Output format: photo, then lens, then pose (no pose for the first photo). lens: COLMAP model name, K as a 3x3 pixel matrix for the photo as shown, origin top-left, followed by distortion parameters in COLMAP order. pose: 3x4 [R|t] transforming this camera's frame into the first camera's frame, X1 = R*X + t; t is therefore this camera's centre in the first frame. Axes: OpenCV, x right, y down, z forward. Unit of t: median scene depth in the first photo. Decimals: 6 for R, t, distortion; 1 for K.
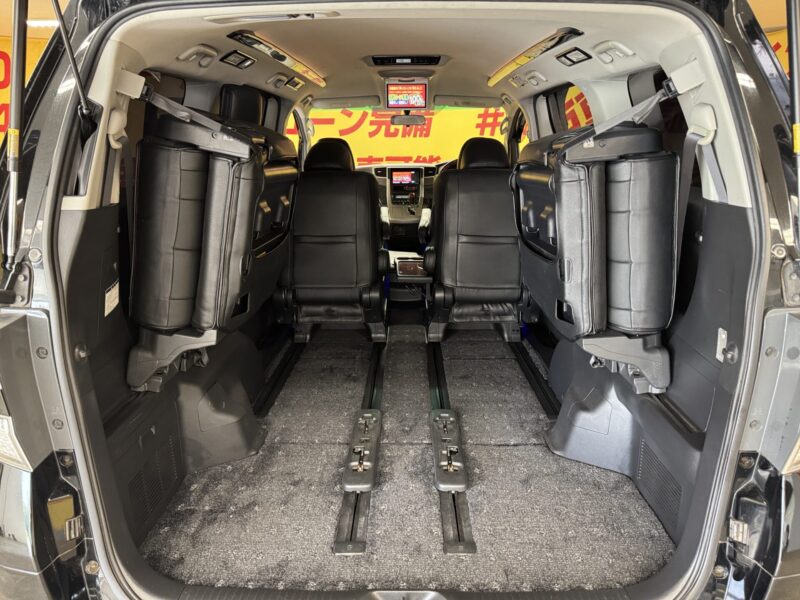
lens RADIAL K [[543.0, 0, 400.0], [0, 543.0, 300.0], [0, 0, 1]] dist [0.050337, 0.000730]
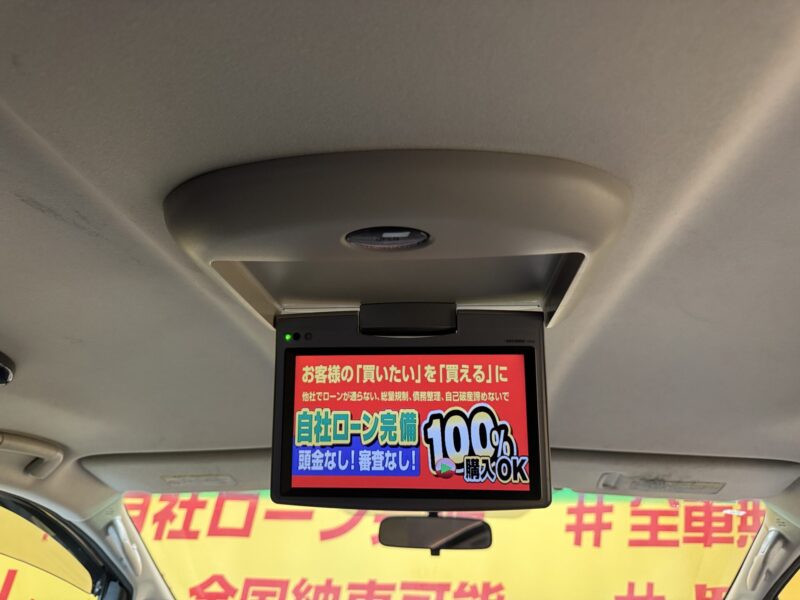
lens RADIAL K [[594.7, 0, 396.5], [0, 594.7, 300.7], [0, 0, 1]] dist [-0.024499, -0.001635]
pose [[0.997940, -0.002865, -0.064094, 0.032412], [-0.035910, 0.802923, -0.594999, -0.606301], [0.053167, 0.596075, 0.801166, 1.602413]]
